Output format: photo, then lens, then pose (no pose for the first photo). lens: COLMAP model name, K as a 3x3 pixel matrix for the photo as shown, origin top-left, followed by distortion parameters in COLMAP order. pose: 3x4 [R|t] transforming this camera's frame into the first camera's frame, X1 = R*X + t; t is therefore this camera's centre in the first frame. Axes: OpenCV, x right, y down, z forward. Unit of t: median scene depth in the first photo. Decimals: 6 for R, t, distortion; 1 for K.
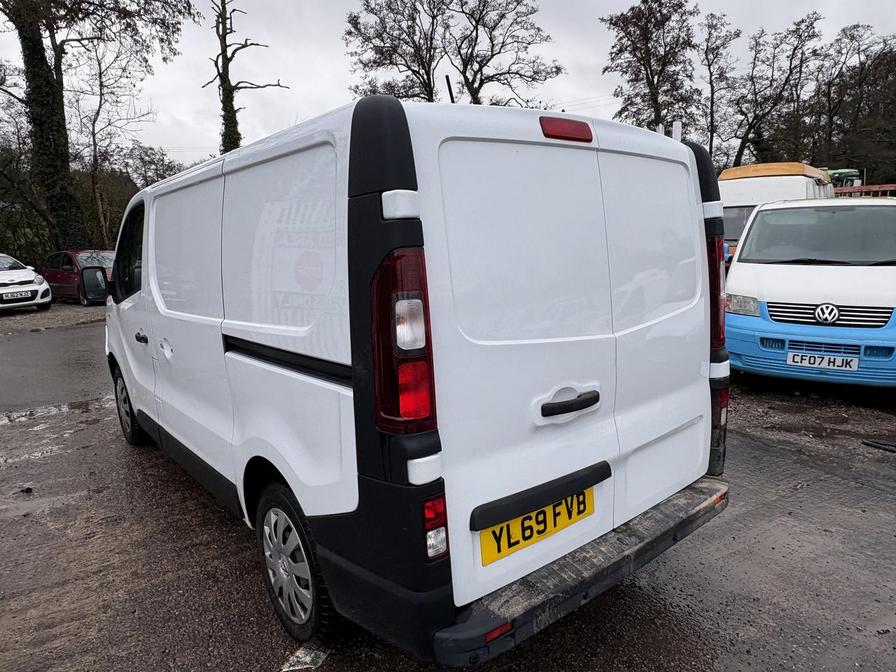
lens RADIAL K [[583.3, 0, 448.8], [0, 583.3, 340.7], [0, 0, 1]] dist [-0.001573, 0.000576]
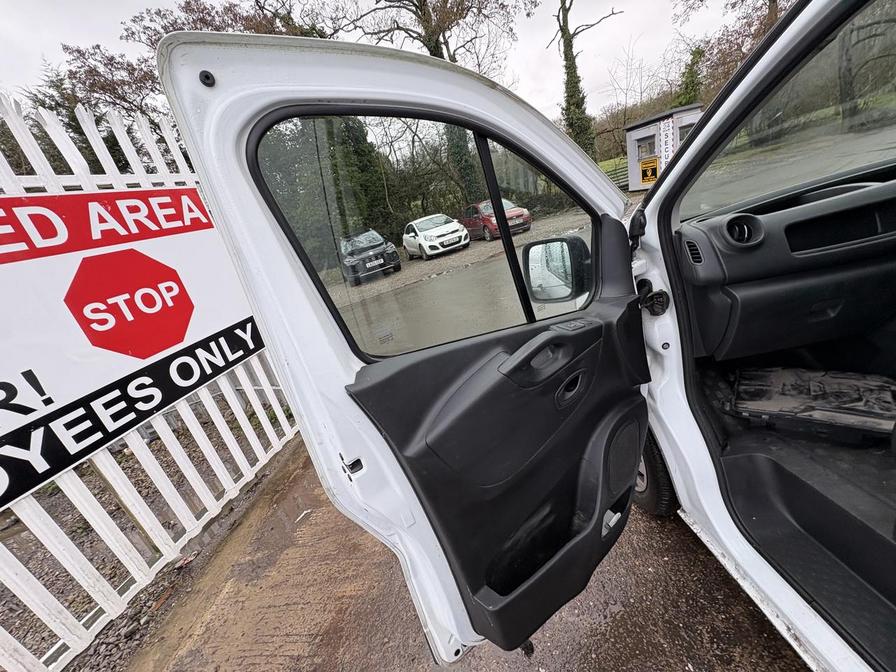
lens RADIAL K [[355.3, 0, 447.5], [0, 355.3, 335.7], [0, 0, 1]] dist [0.000636, -0.000769]
pose [[0.790698, 0.035745, -0.611162, -0.102167], [0.122910, 0.968699, 0.215673, -0.023584], [0.599741, -0.245650, 0.761556, 0.134353]]
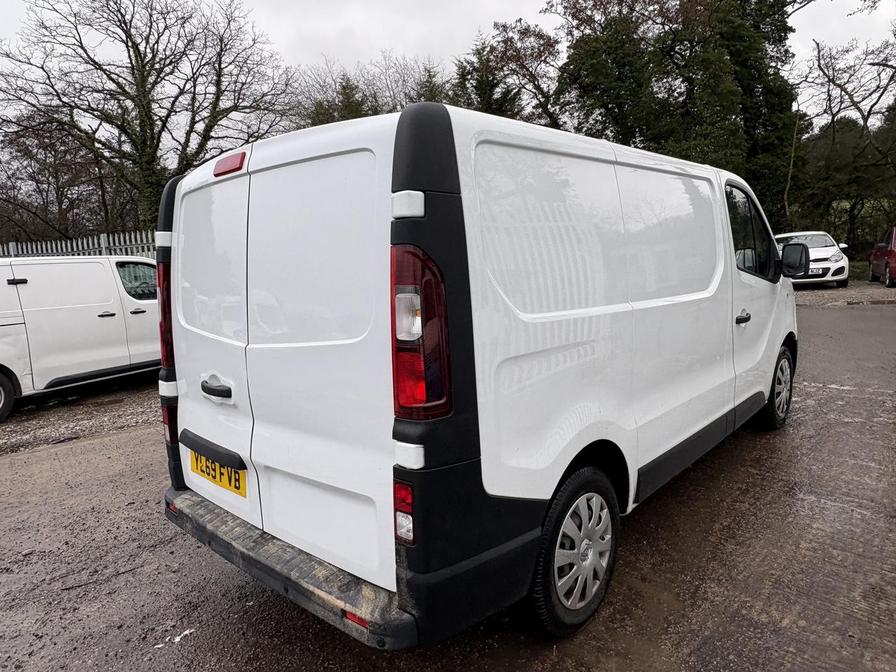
lens RADIAL K [[583.3, 0, 443.6], [0, 583.3, 330.6], [0, 0, 1]] dist [-0.001573, 0.000576]
pose [[0.142410, 0.148800, -0.978559, 0.131750], [-0.117330, 0.984203, 0.132584, -0.021149], [0.982829, 0.095933, 0.157619, 0.112953]]
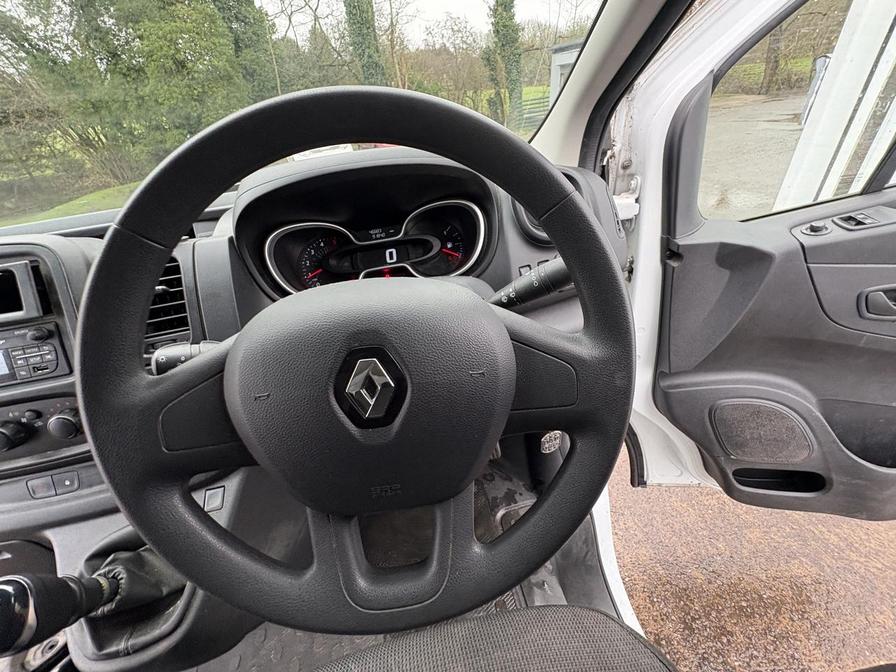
lens RADIAL K [[355.3, 0, 447.2], [0, 355.3, 333.0], [0, 0, 1]] dist [0.000636, -0.000769]
pose [[0.870493, 0.204939, -0.447484, -0.048176], [0.001215, 0.908289, 0.418342, -0.034715], [0.492180, -0.364708, 0.790410, 0.218814]]
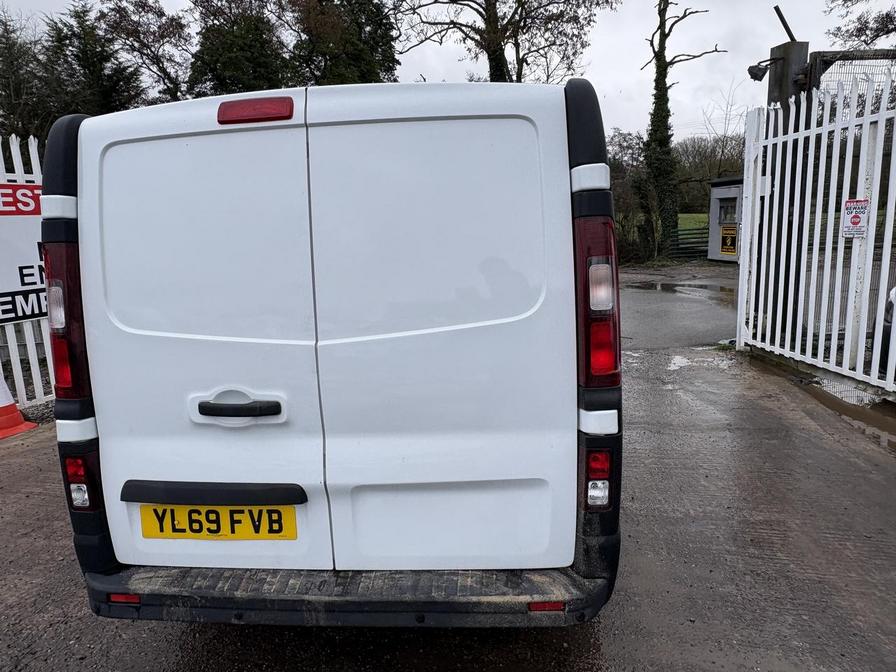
lens RADIAL K [[583.3, 0, 448.5], [0, 583.3, 333.5], [0, 0, 1]] dist [-0.001573, 0.000576]
pose [[0.711995, 0.110153, -0.693491, 0.096307], [-0.094042, 0.993680, 0.061283, -0.008916], [0.695859, 0.021585, 0.717854, 0.050047]]
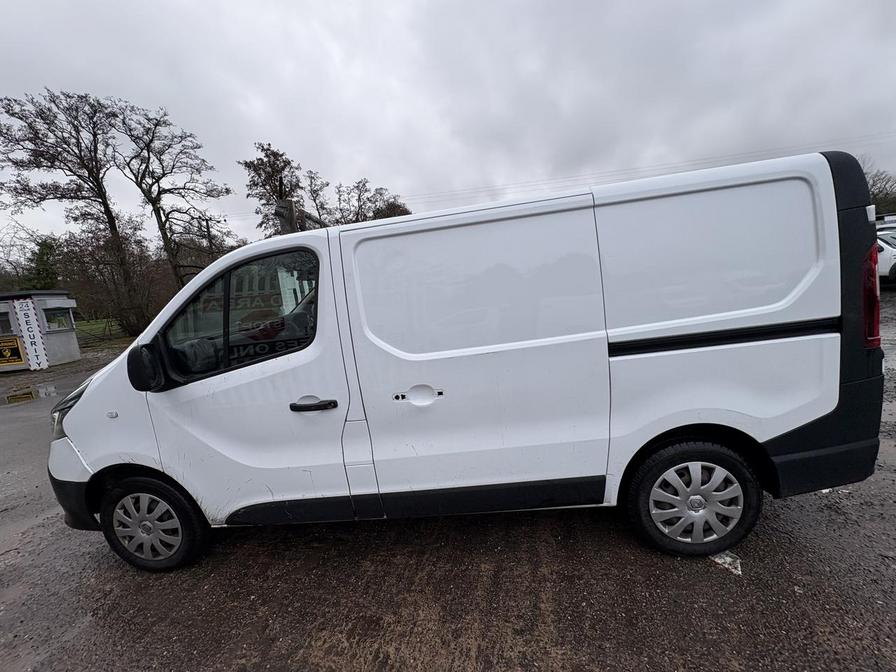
lens RADIAL K [[355.3, 0, 447.3], [0, 355.3, 336.1], [0, 0, 1]] dist [0.000636, -0.000769]
pose [[0.700645, -0.160276, 0.695276, -0.121729], [0.216182, 0.976326, 0.007213, -0.010852], [-0.679972, 0.145252, 0.718707, 0.079354]]
